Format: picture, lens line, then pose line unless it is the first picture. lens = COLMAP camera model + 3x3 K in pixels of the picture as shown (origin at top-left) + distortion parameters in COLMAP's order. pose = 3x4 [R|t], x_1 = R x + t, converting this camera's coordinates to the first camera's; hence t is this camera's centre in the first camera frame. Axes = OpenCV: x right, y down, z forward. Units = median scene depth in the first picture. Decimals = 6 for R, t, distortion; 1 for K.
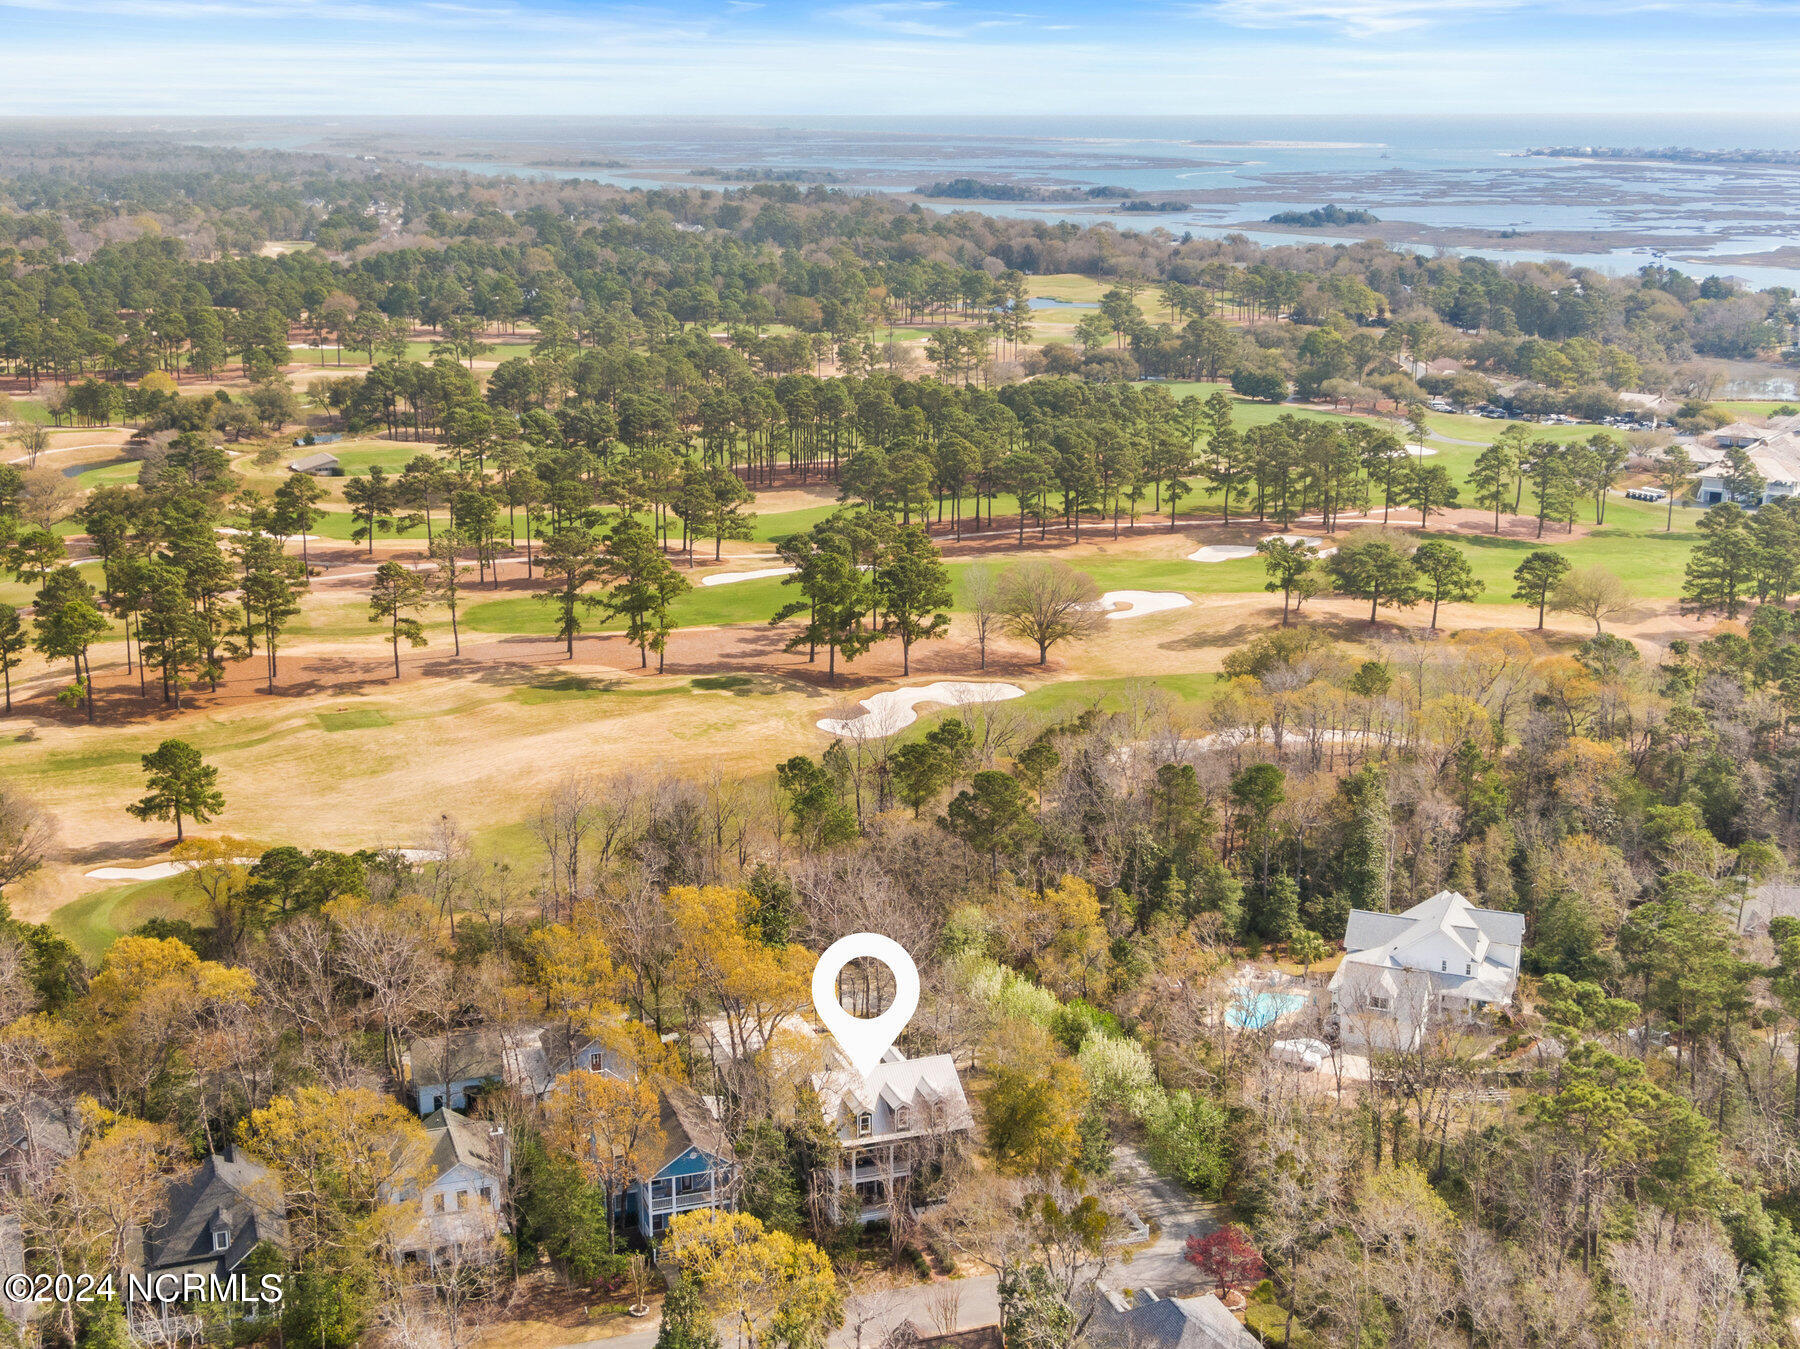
lens RADIAL K [[2237.6, 0, 900.0], [0, 2237.6, 674.5], [0, 0, 1]] dist [0.019948, -0.002588]
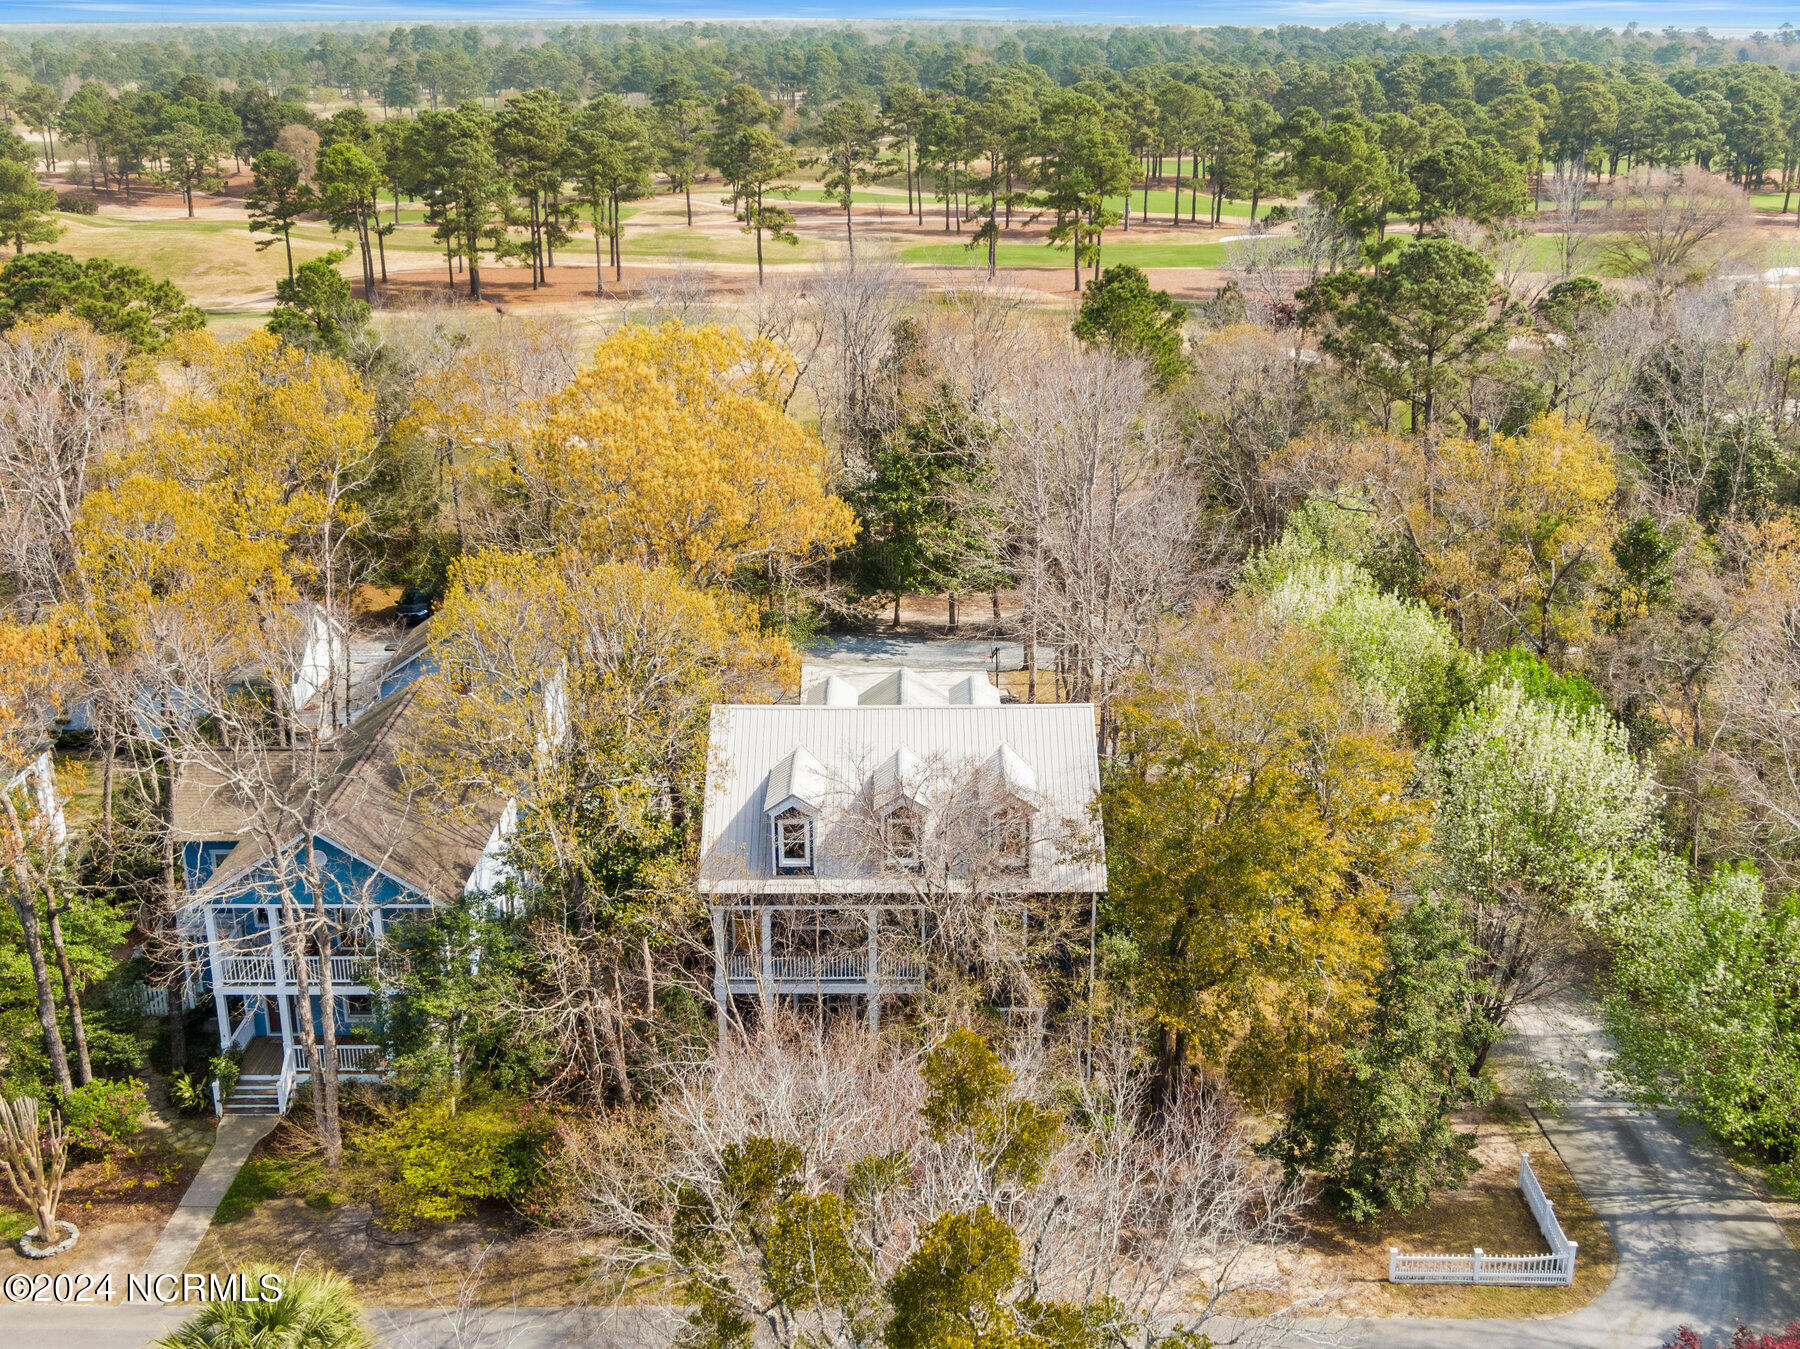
lens RADIAL K [[2051.9, 0, 864.6], [0, 2051.9, 676.2], [0, 0, 1]] dist [-0.003884, -0.007545]
pose [[0.942443, 0.096530, -0.320130, 0.049076], [-0.071915, 0.993533, 0.087870, 0.069477], [0.326542, -0.059791, 0.943290, 0.333206]]
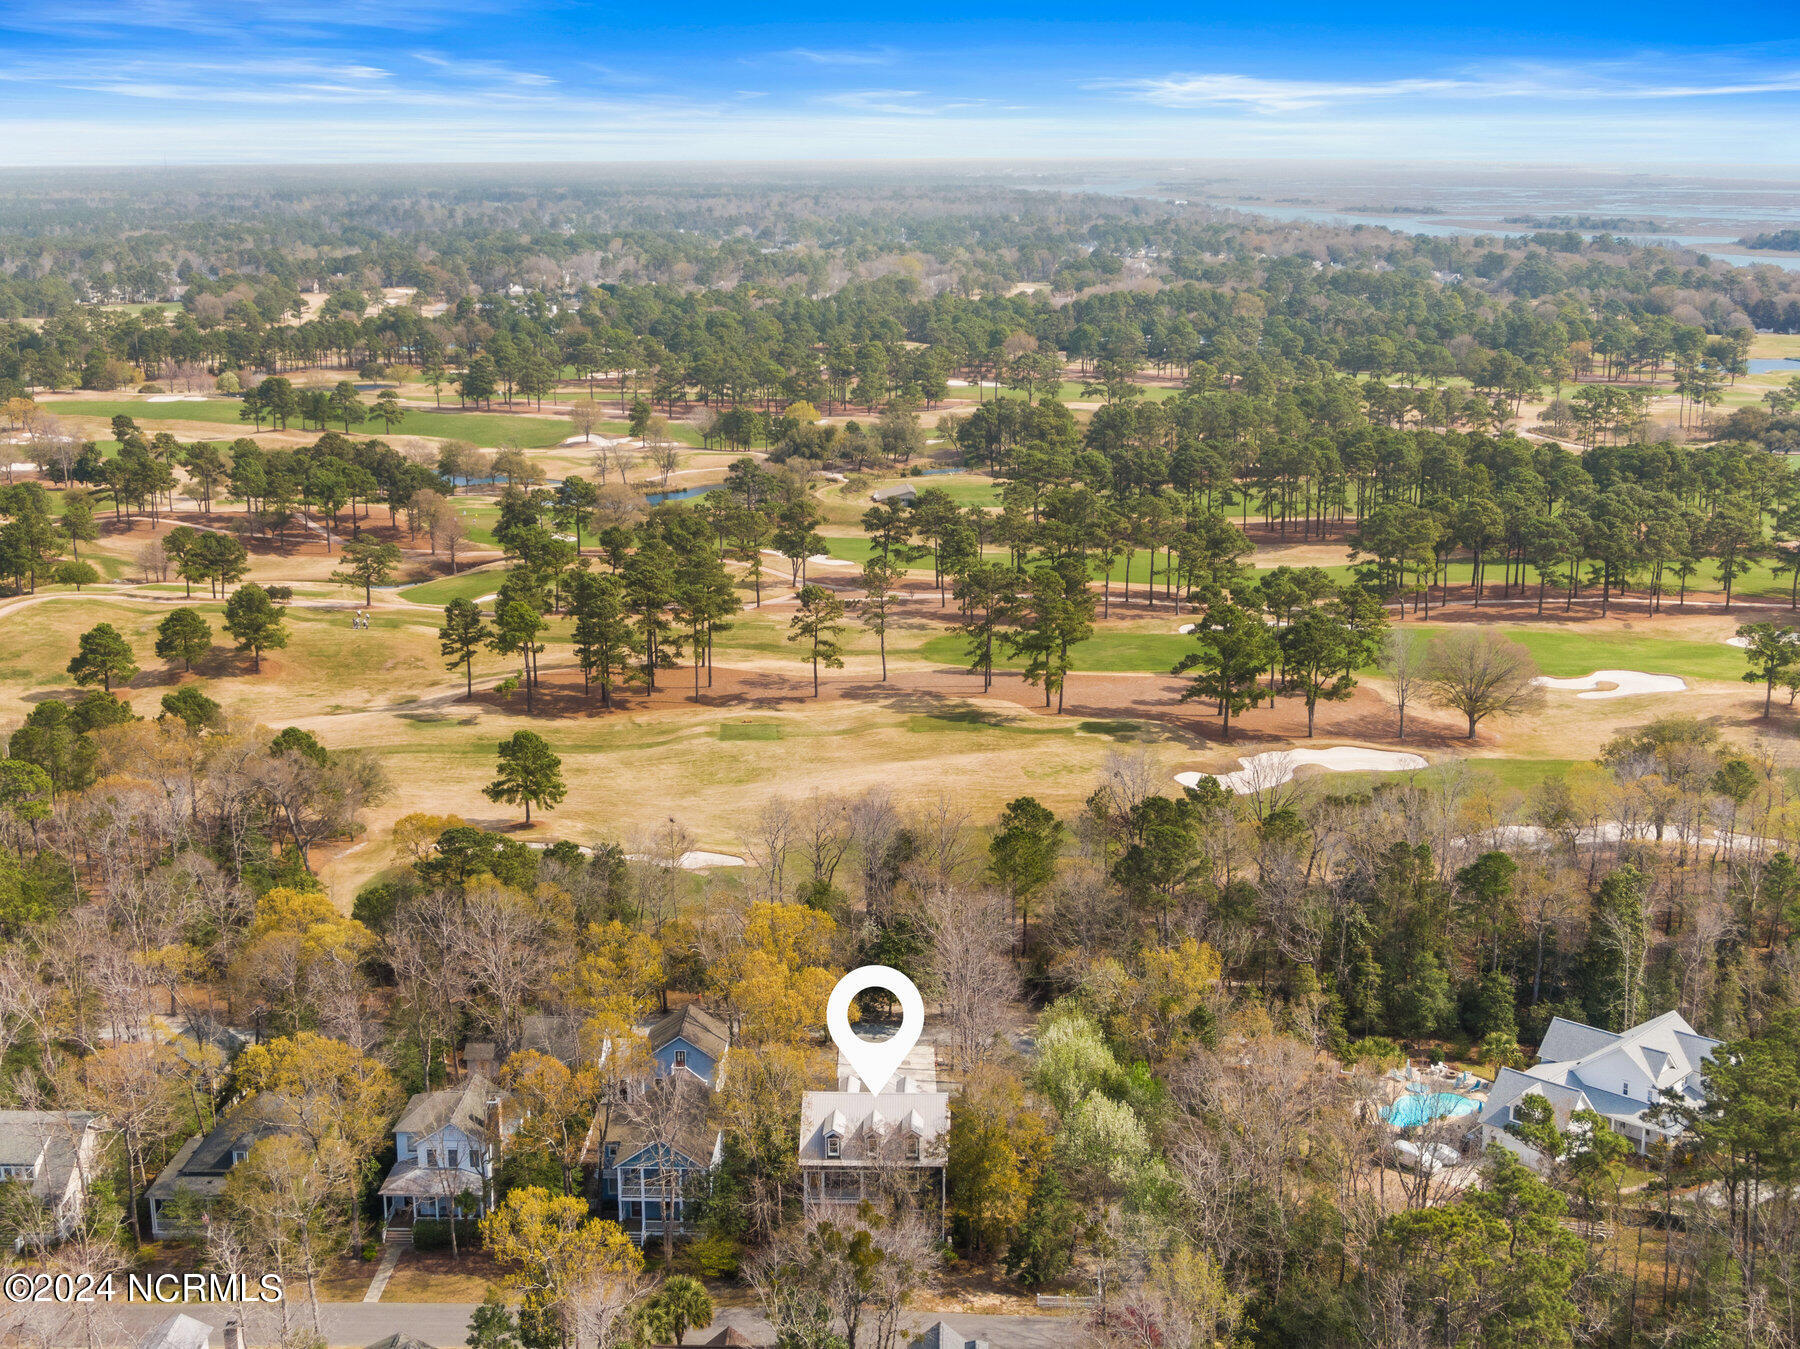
lens RADIAL K [[2276.6, 0, 900.0], [0, 2276.6, 674.5], [0, 0, 1]] dist [0.004966, -0.060690]
pose [[0.938809, 0.076518, -0.335831, 0.167620], [-0.084045, 0.996431, -0.007912, -0.003843], [0.334027, 0.035653, 0.941889, 0.012309]]
